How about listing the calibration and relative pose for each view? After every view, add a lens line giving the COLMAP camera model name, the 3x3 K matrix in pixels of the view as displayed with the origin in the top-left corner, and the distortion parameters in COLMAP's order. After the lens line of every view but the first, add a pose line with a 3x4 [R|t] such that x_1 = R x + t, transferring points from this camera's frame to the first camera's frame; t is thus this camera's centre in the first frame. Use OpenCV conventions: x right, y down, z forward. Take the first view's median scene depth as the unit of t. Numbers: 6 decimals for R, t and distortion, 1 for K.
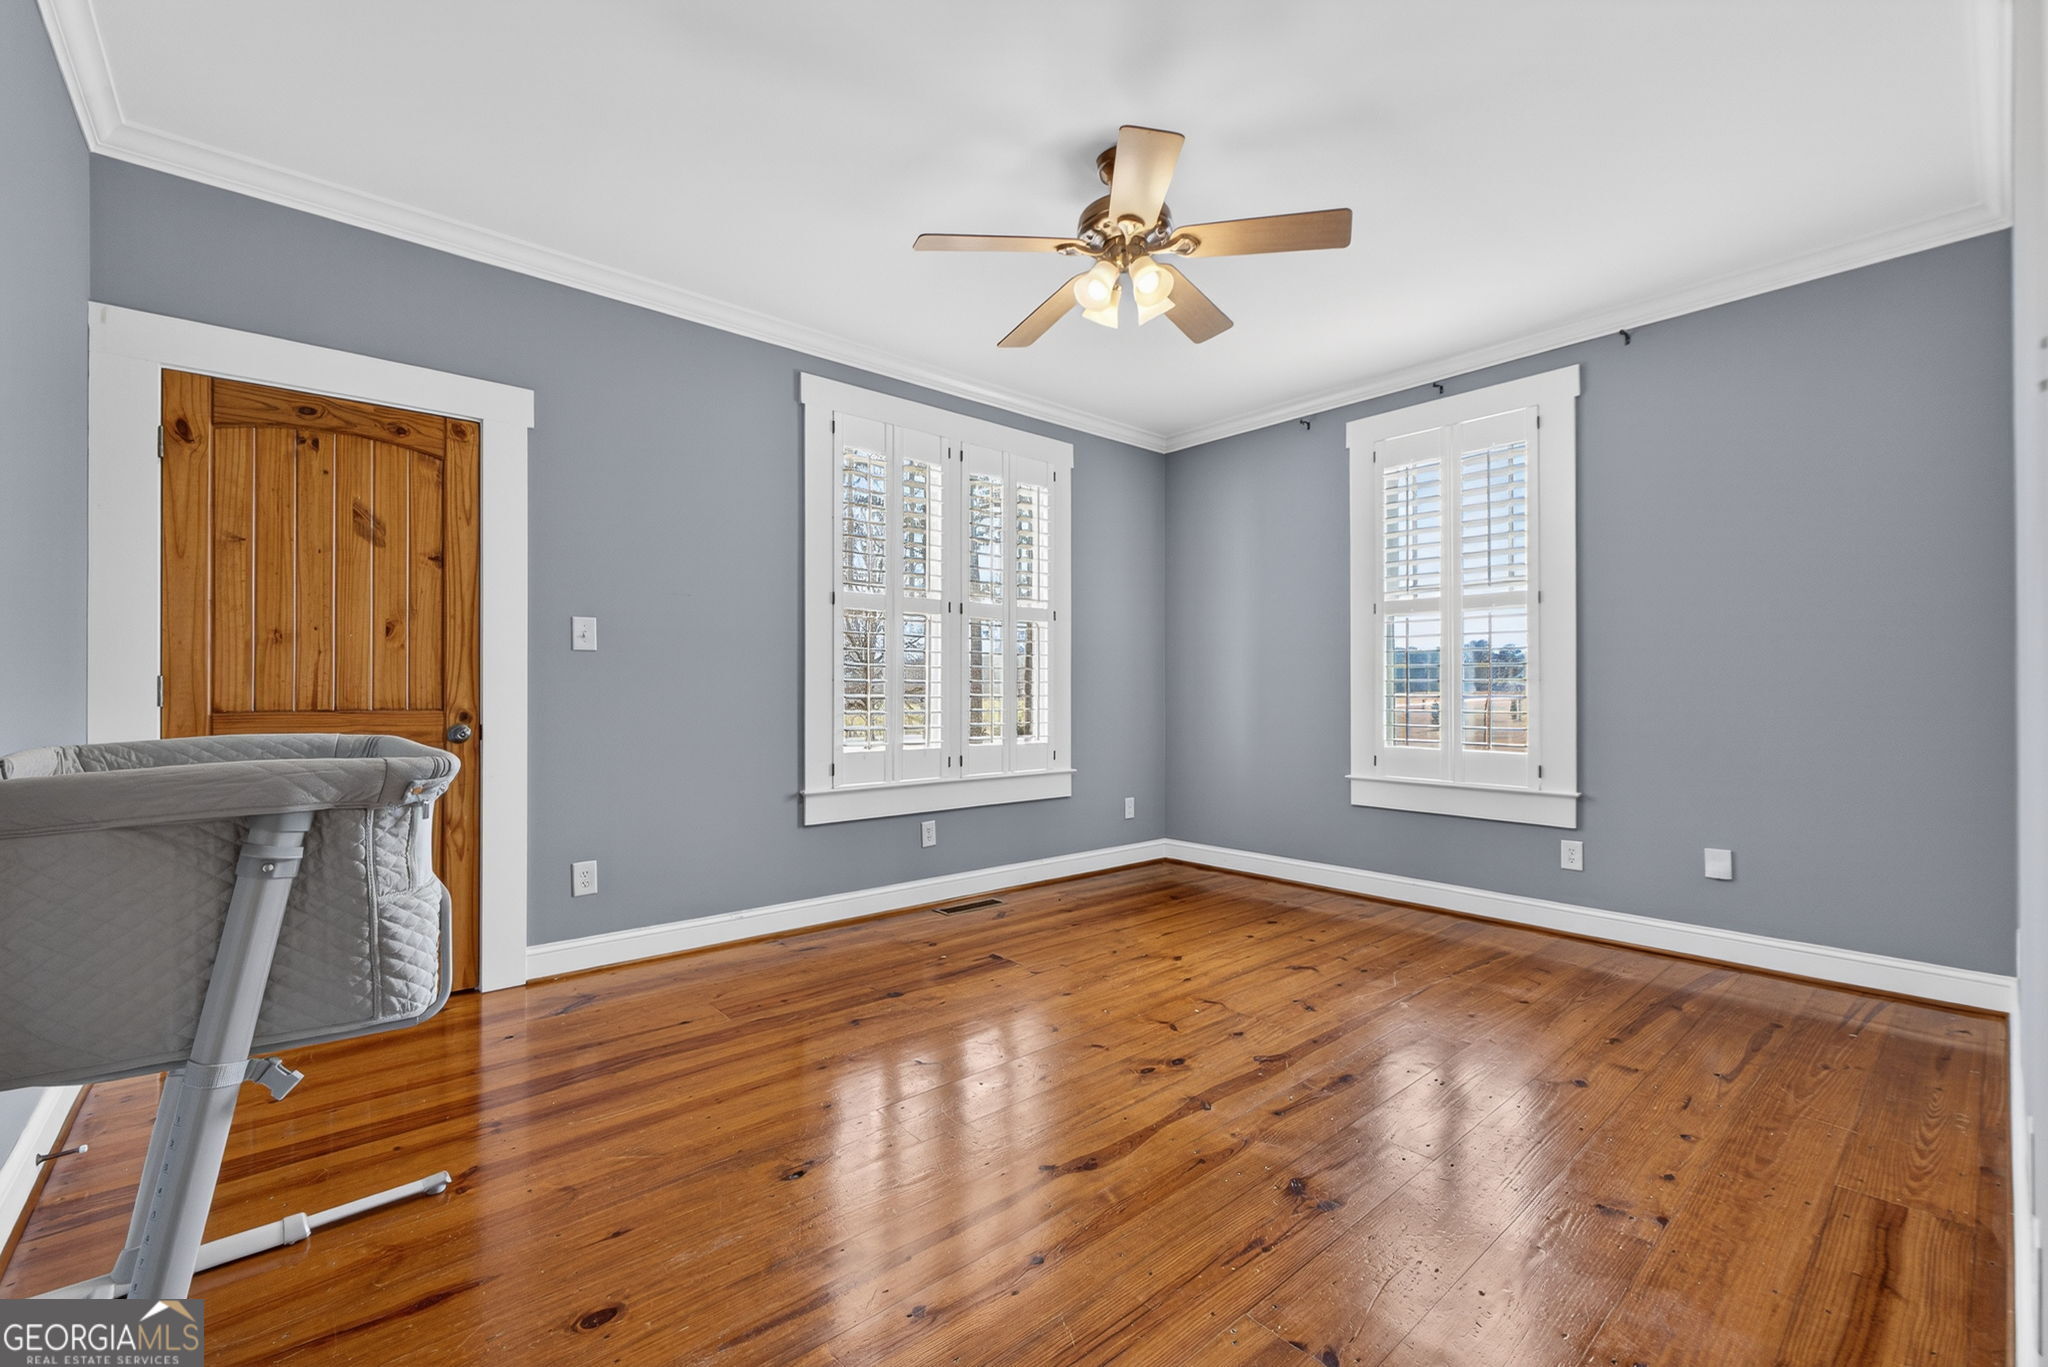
lens RADIAL K [[863.2, 0, 1025.4], [0, 863.2, 685.8], [0, 0, 1]] dist [0.016105, -0.000040]
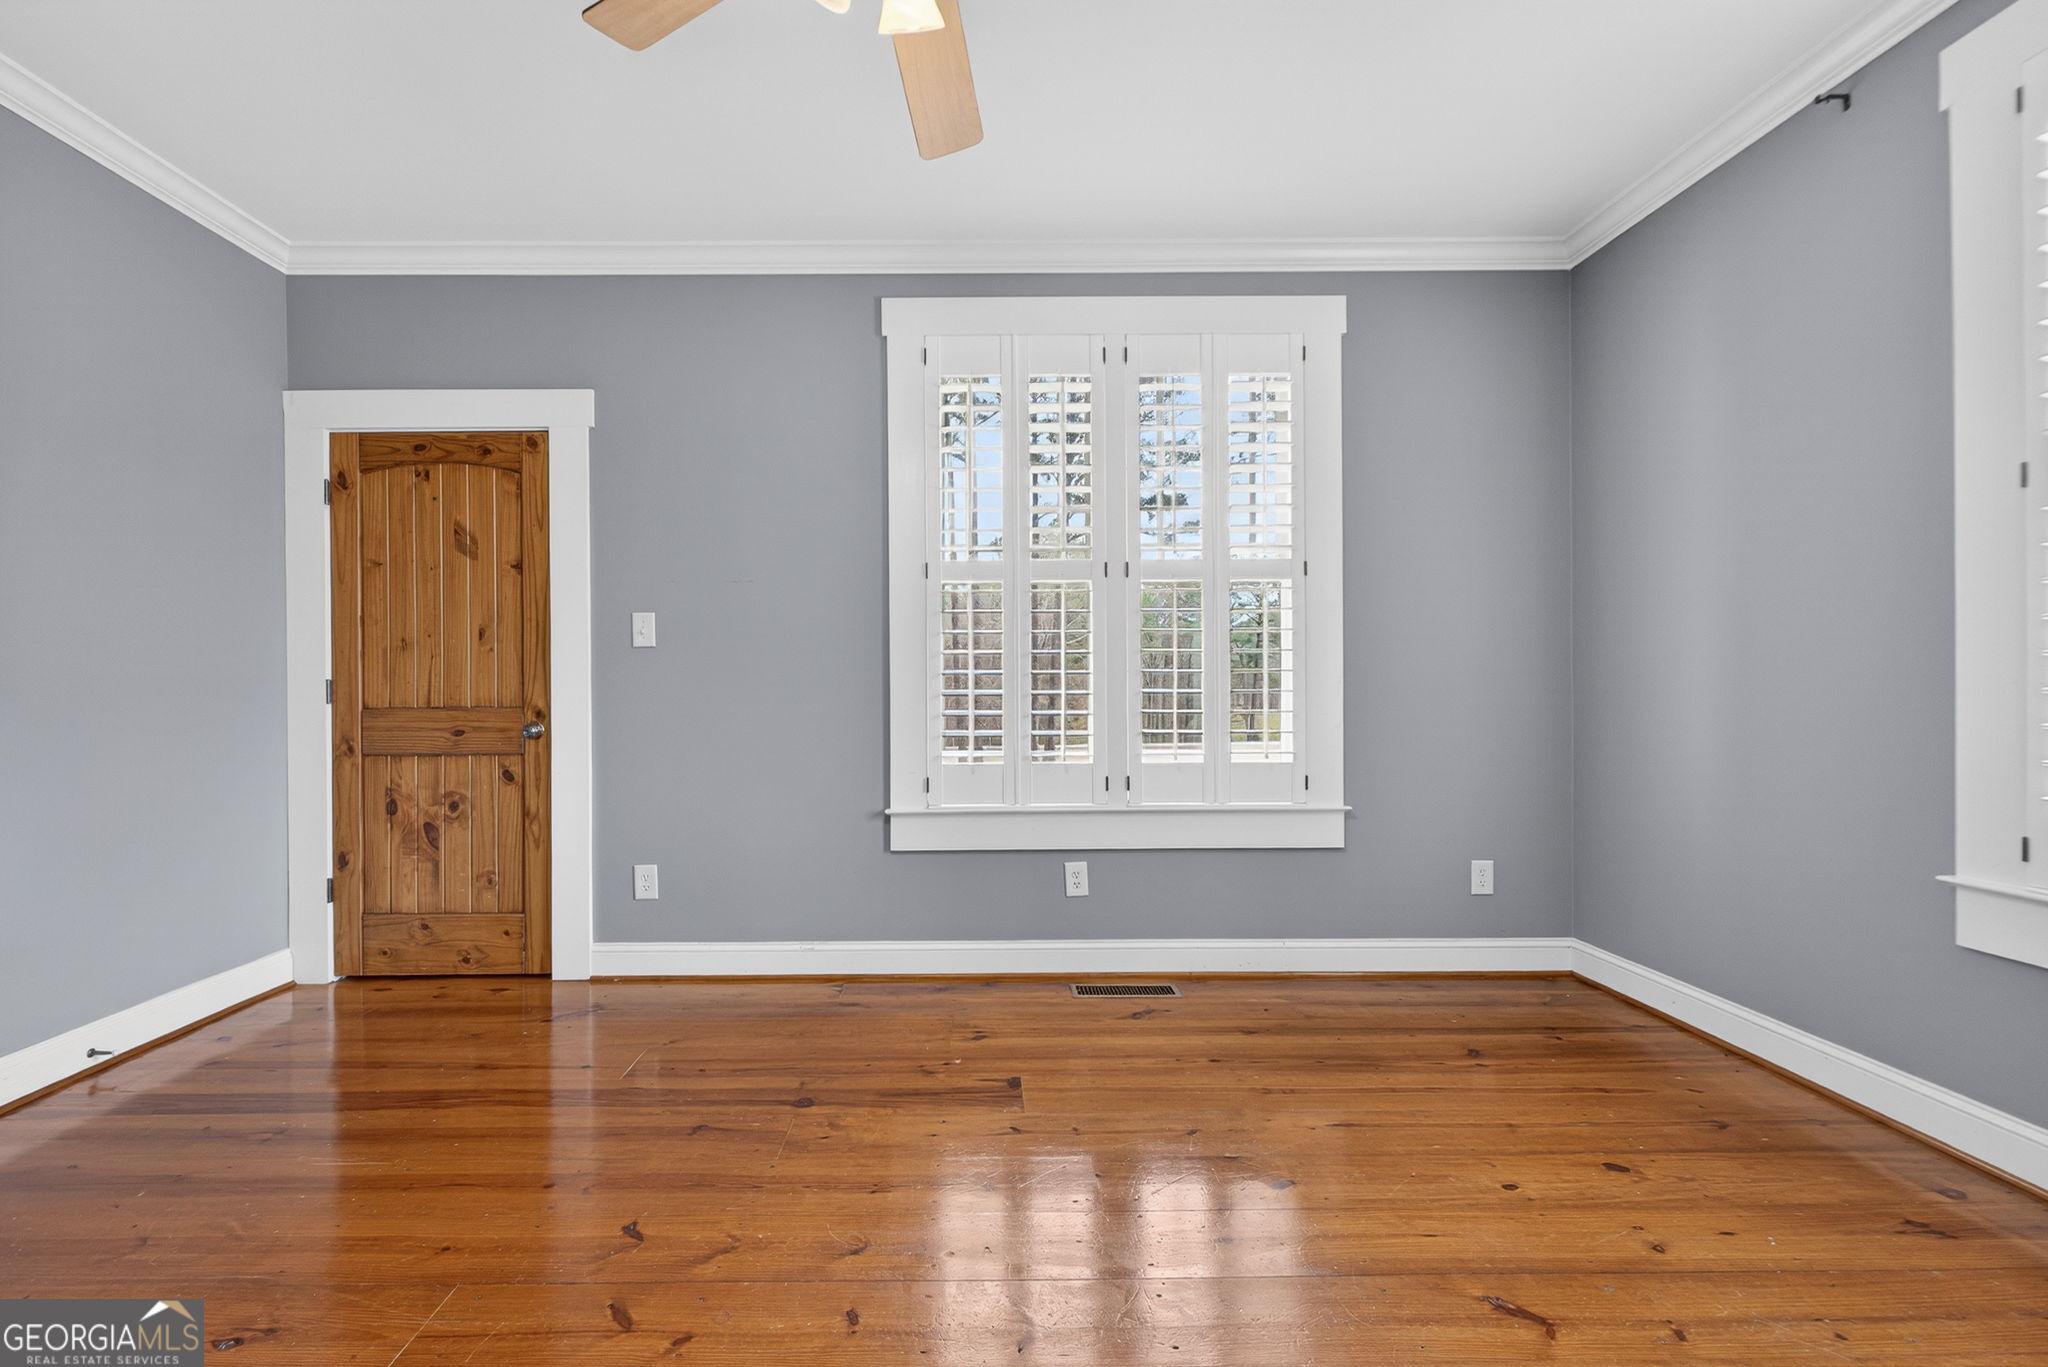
lens RADIAL K [[863.2, 0, 1020.9], [0, 863.2, 693.9], [0, 0, 1]] dist [0.016105, -0.000040]
pose [[0.757011, -0.004728, -0.653385, 0.467612], [0.011577, 0.999914, 0.006178, 0.010912], [0.653299, -0.012241, 0.757001, 0.572741]]
